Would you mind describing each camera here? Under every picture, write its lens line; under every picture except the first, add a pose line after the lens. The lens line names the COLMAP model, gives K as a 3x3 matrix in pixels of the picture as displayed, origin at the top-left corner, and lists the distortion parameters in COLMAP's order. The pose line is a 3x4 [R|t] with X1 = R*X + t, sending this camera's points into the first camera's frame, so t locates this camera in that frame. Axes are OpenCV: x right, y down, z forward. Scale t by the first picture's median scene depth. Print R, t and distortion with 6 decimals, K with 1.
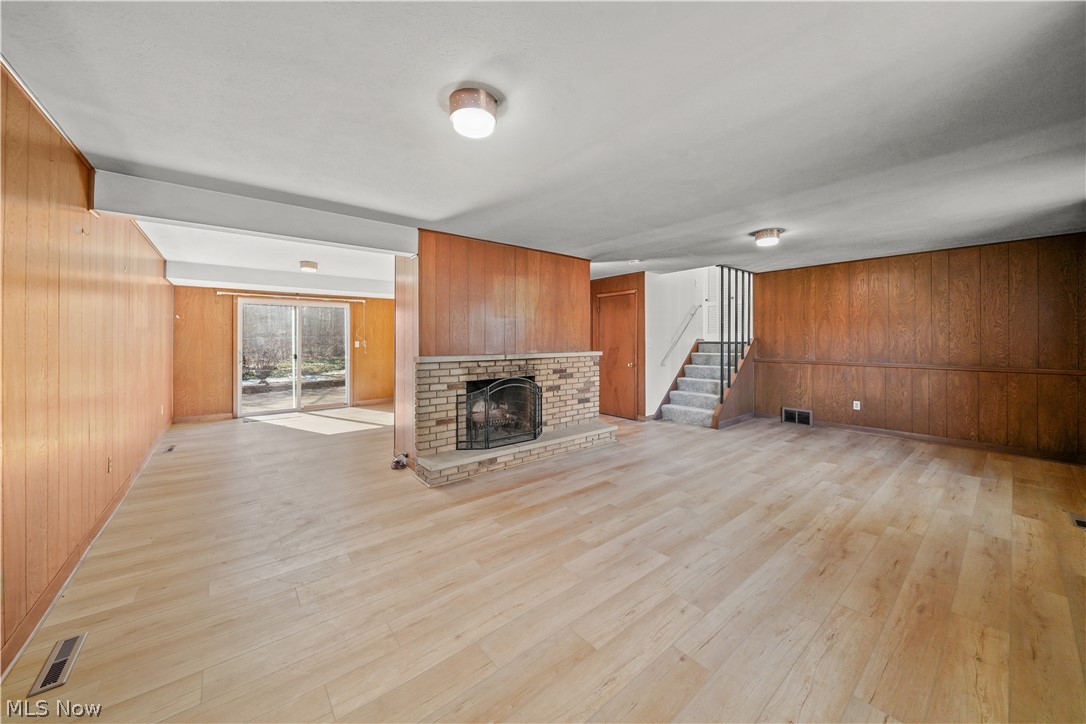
lens RADIAL K [[381.9, 0, 541.1], [0, 381.9, 338.4], [0, 0, 1]] dist [-0.000325, 0.000114]
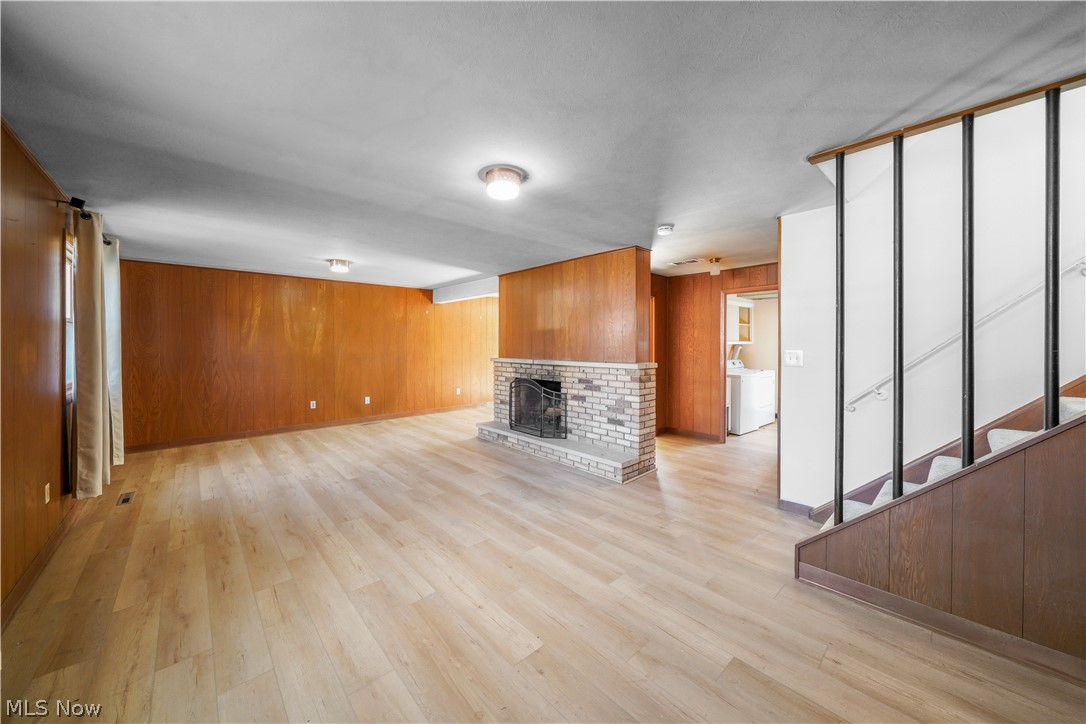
lens RADIAL K [[390.8, 0, 541.2], [0, 390.8, 347.3], [0, 0, 1]] dist [-0.001134, -0.000108]
pose [[0.055831, 0.006185, -0.998421, 1.099957], [0.000754, 0.999980, 0.006237, -0.004289], [0.998440, -0.001101, 0.055826, 0.923797]]
